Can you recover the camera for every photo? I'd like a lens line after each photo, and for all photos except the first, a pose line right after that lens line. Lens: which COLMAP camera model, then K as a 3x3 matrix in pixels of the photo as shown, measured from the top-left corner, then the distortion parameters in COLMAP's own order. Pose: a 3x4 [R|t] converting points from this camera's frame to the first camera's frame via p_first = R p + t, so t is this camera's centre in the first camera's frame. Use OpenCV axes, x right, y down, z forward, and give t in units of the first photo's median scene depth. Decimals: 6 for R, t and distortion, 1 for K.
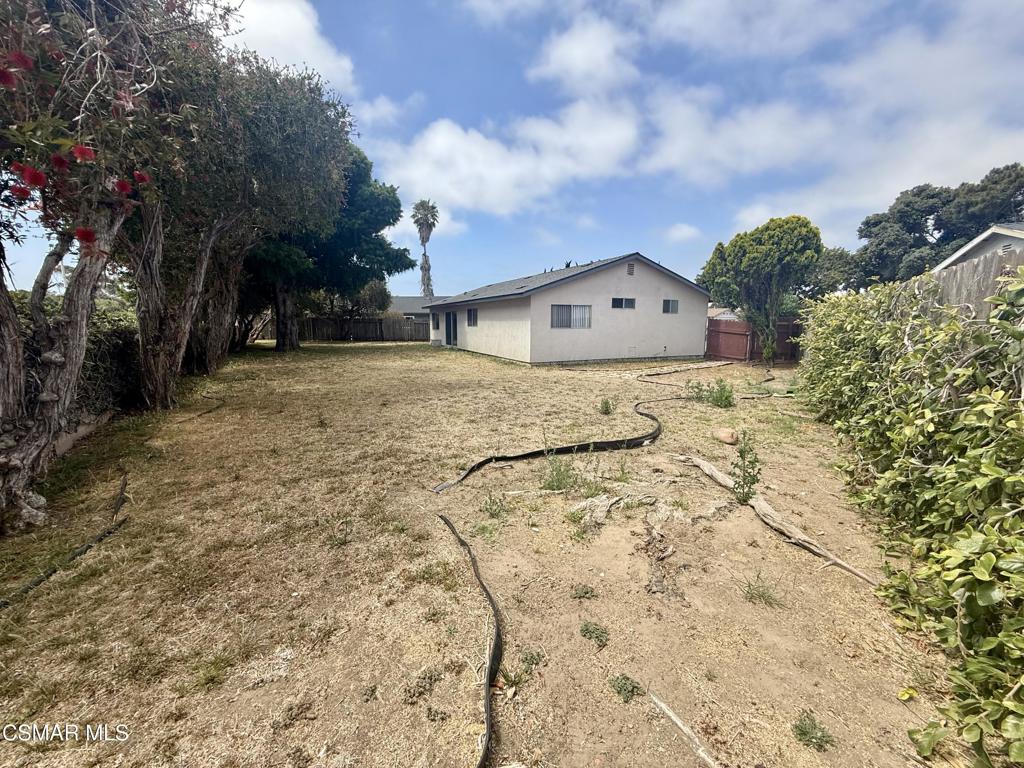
lens RADIAL K [[411.9, 0, 512.7], [0, 411.9, 382.9], [0, 0, 1]] dist [-0.000221, 0.000434]
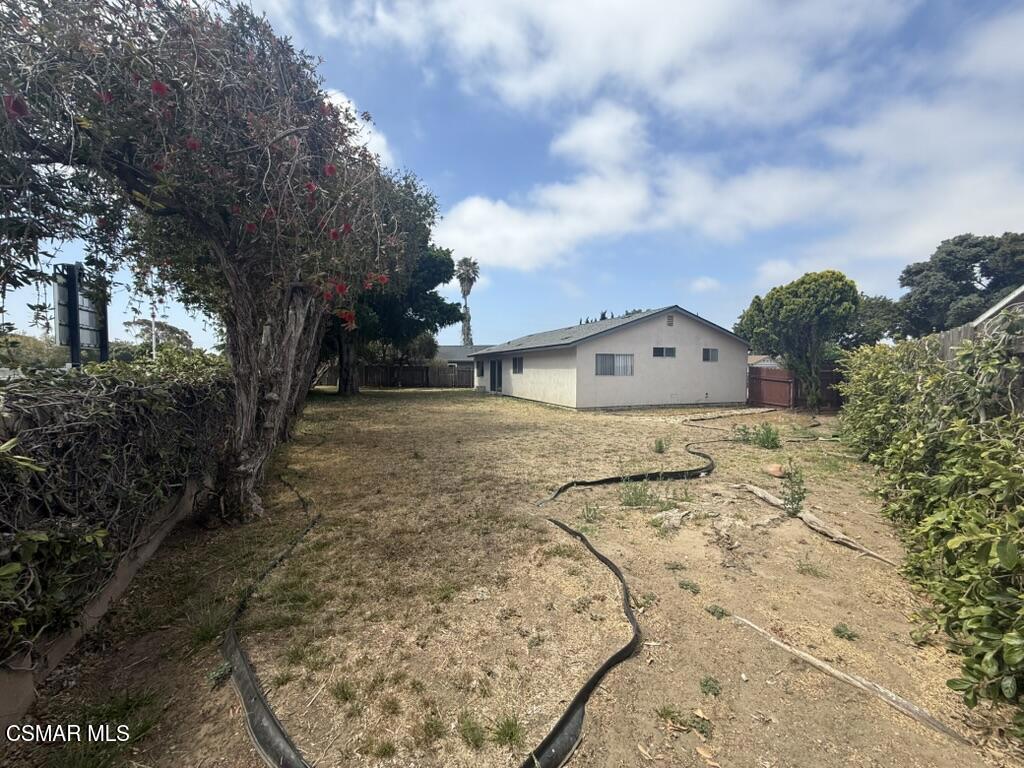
lens RADIAL K [[411.9, 0, 510.9], [0, 411.9, 380.9], [0, 0, 1]] dist [-0.000221, 0.000434]
pose [[0.996682, 0.001928, -0.081376, -0.081706], [-0.011497, 0.993032, -0.117282, 0.017824], [0.080583, 0.117828, 0.989759, -0.150513]]
